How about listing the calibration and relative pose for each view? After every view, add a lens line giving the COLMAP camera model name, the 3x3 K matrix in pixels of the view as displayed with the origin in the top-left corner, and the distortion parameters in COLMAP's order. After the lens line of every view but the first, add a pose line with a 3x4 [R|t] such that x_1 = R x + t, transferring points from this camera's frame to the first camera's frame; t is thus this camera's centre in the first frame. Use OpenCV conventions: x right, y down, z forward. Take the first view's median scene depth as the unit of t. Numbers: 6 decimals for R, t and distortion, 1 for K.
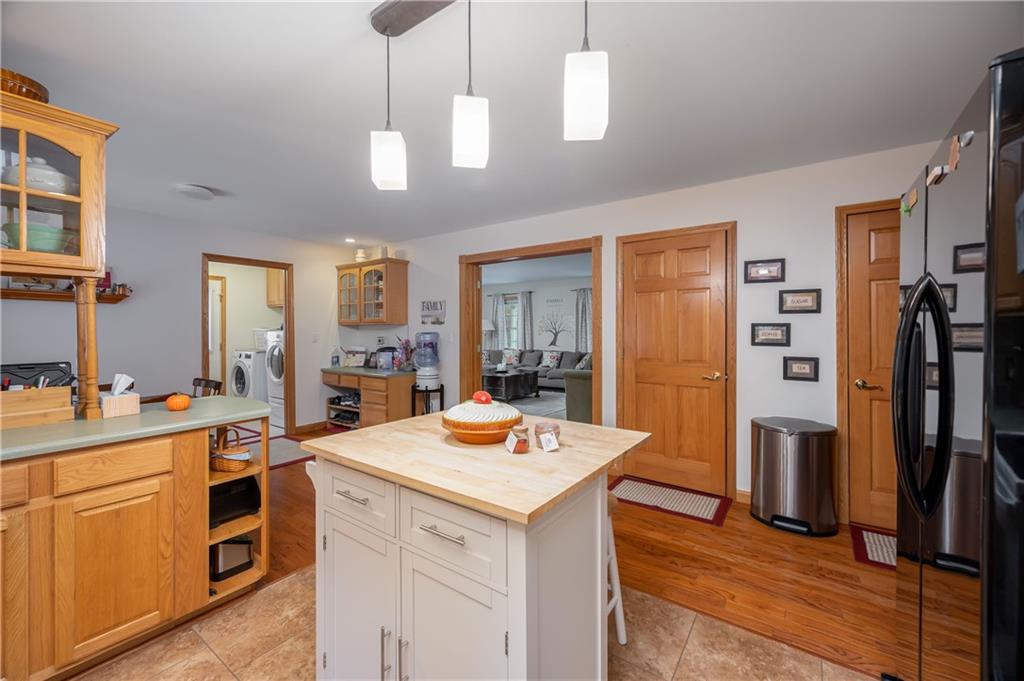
lens RADIAL K [[414.4, 0, 512.0], [0, 414.4, 340.5], [0, 0, 1]] dist [-0.001838, -0.000061]
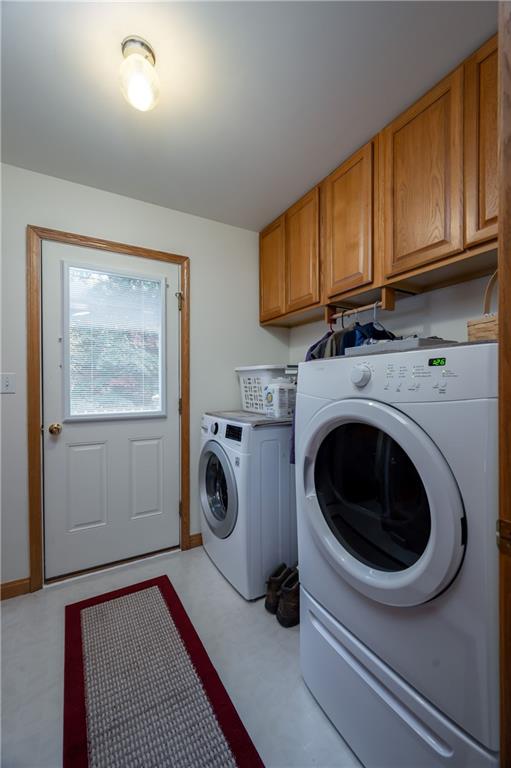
lens RADIAL K [[310.8, 0, 255.5], [0, 310.8, 384.0], [0, 0, 1]] dist [-0.001838, -0.000061]
pose [[0.911717, -0.008908, -0.410723, -0.485629], [0.004794, 0.999928, -0.011044, -0.004843], [0.410791, 0.008100, 0.911693, 0.721083]]
